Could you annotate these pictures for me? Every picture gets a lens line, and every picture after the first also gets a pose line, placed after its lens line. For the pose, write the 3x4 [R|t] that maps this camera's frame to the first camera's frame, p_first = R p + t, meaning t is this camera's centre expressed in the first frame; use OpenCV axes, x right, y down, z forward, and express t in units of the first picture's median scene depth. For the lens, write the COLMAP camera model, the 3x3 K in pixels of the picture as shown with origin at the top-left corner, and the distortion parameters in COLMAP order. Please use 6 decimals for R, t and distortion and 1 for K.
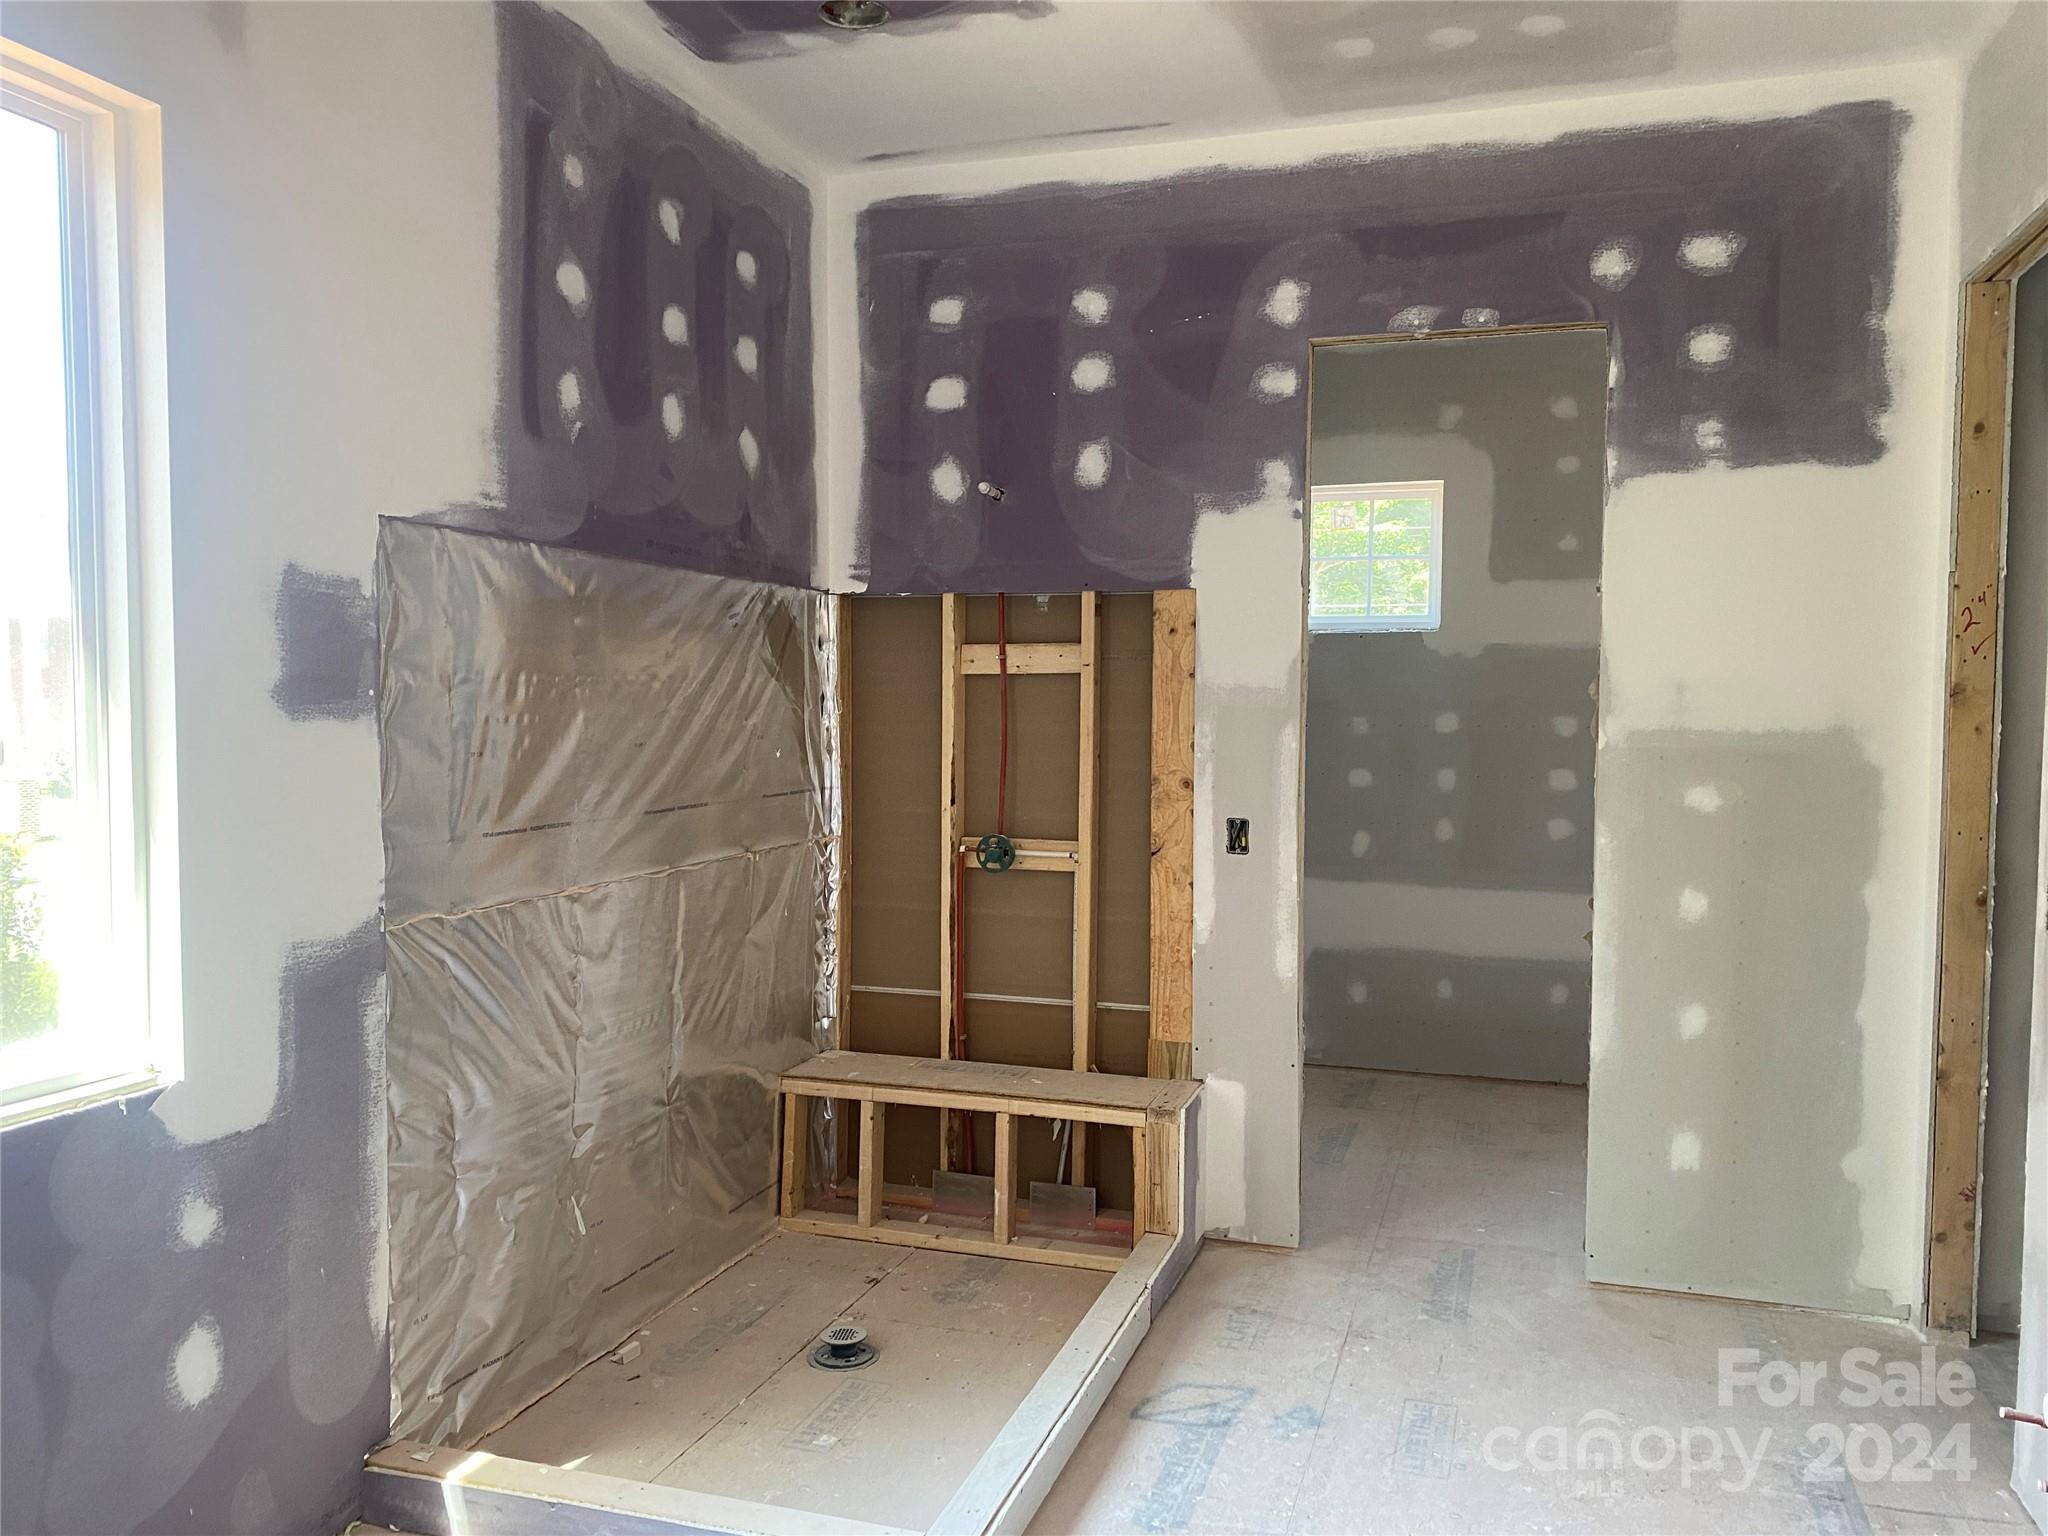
lens RADIAL K [[1563.3, 0, 1024.6], [0, 1563.3, 772.8], [0, 0, 1]] dist [0.028880, -0.006464]
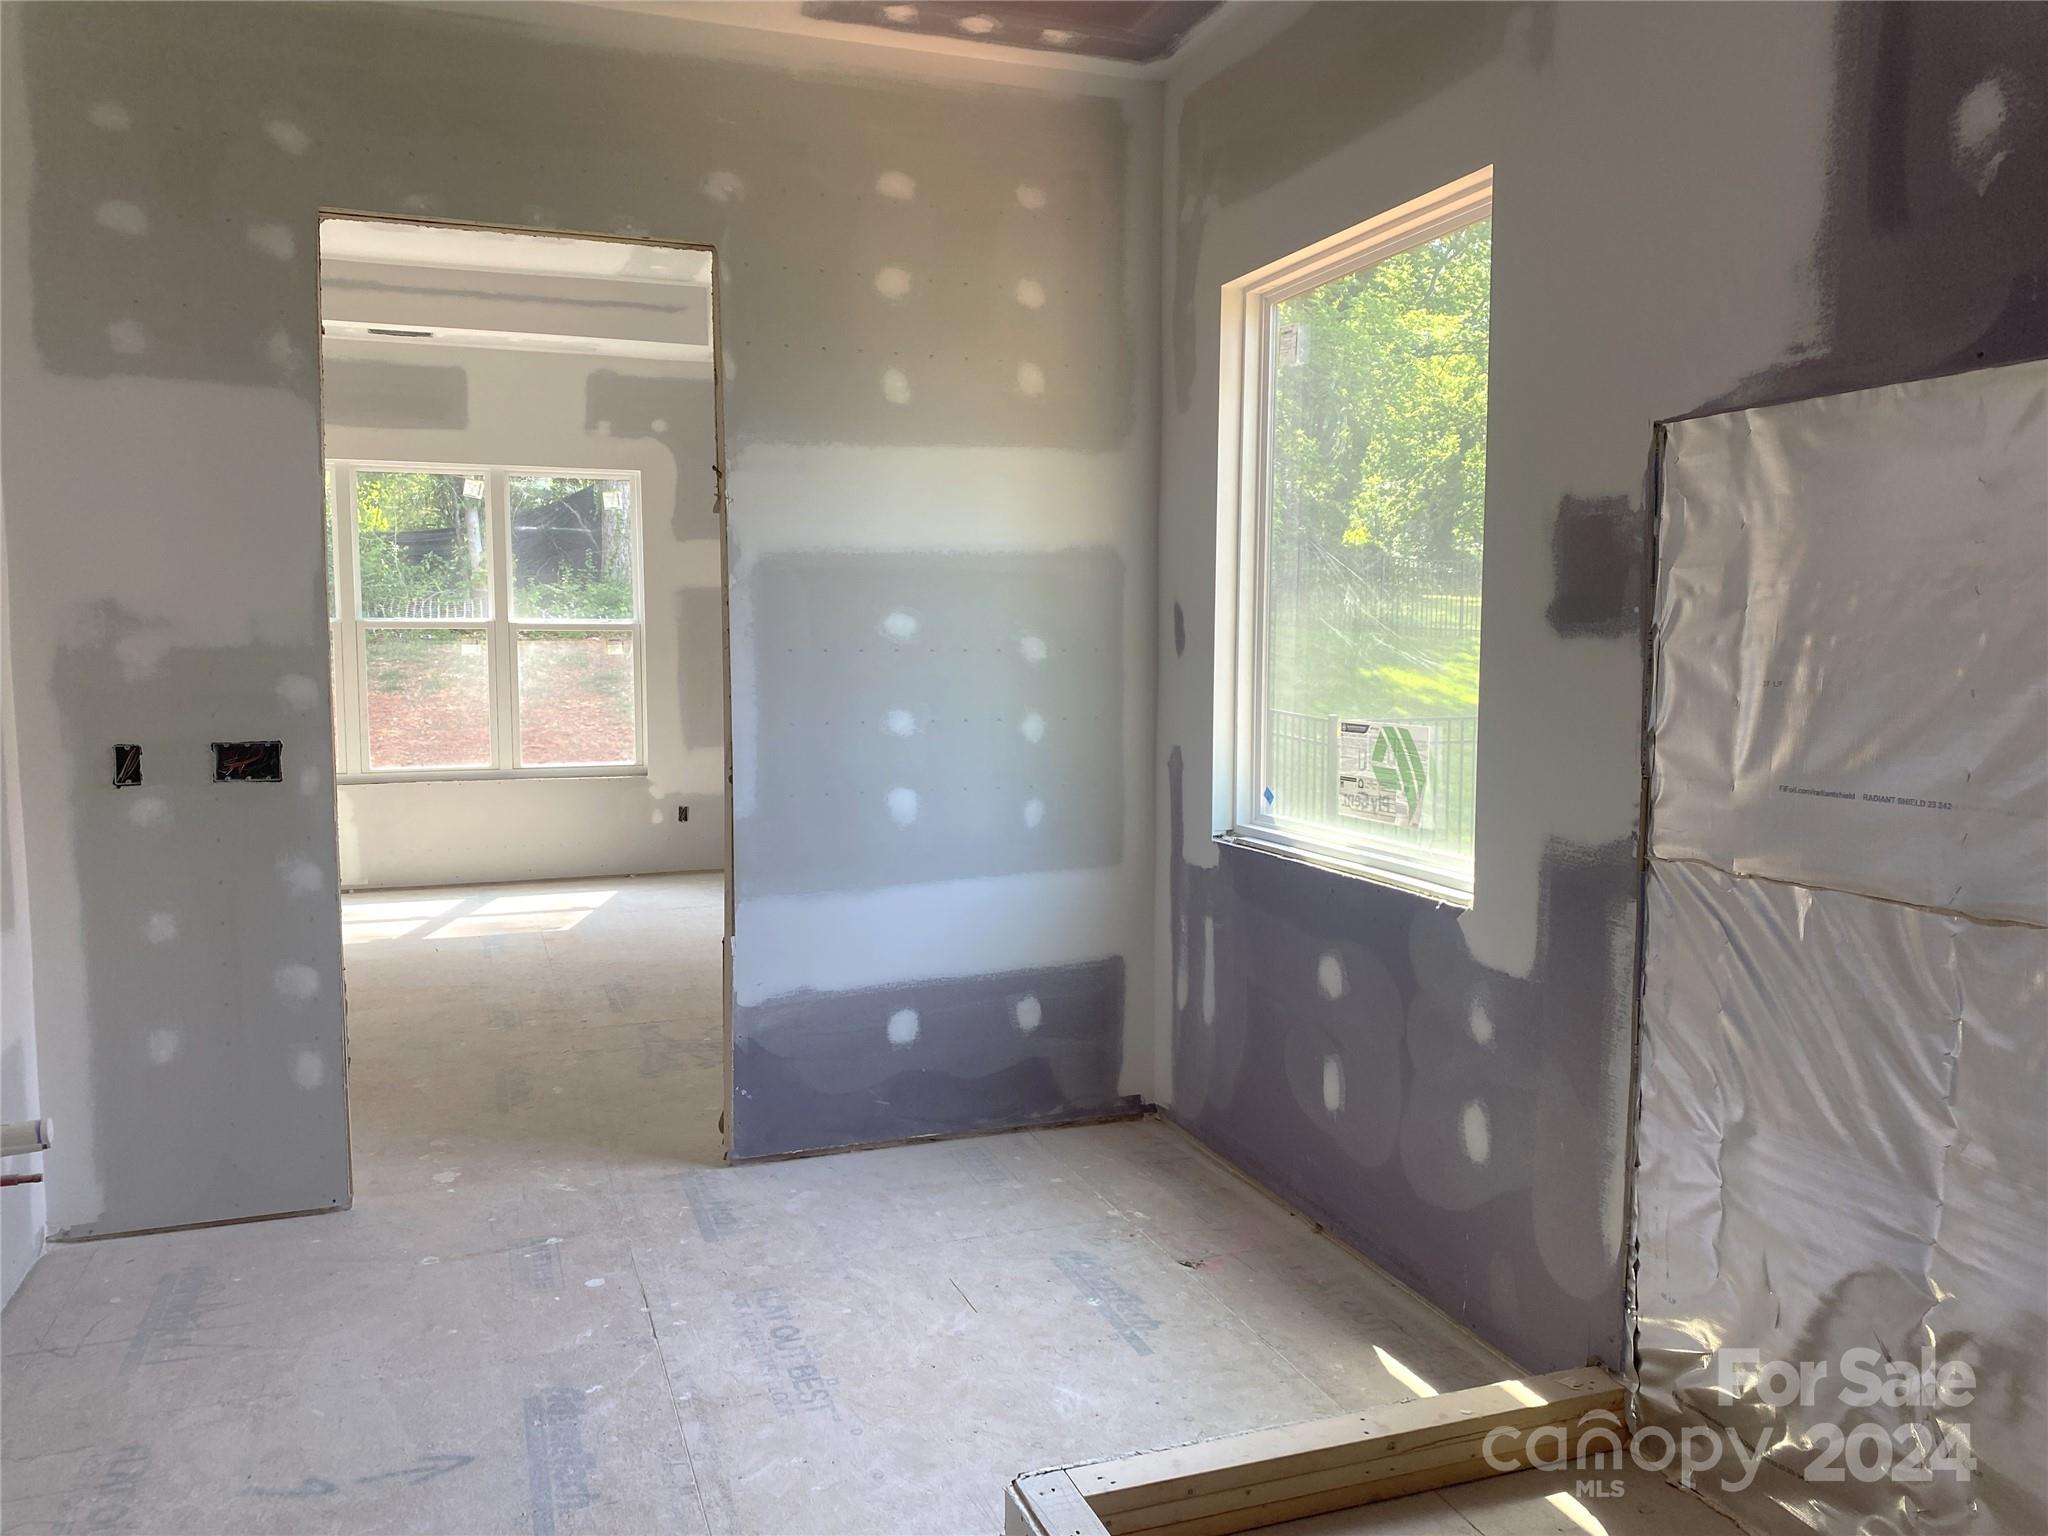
lens RADIAL K [[1563.3, 0, 1003.5], [0, 1563.3, 759.5], [0, 0, 1]] dist [0.028880, -0.006464]
pose [[-0.797023, 0.042204, -0.602473, 0.498140], [-0.033721, 0.992890, 0.114162, -0.058245], [0.603007, 0.111306, -0.789932, 1.578957]]
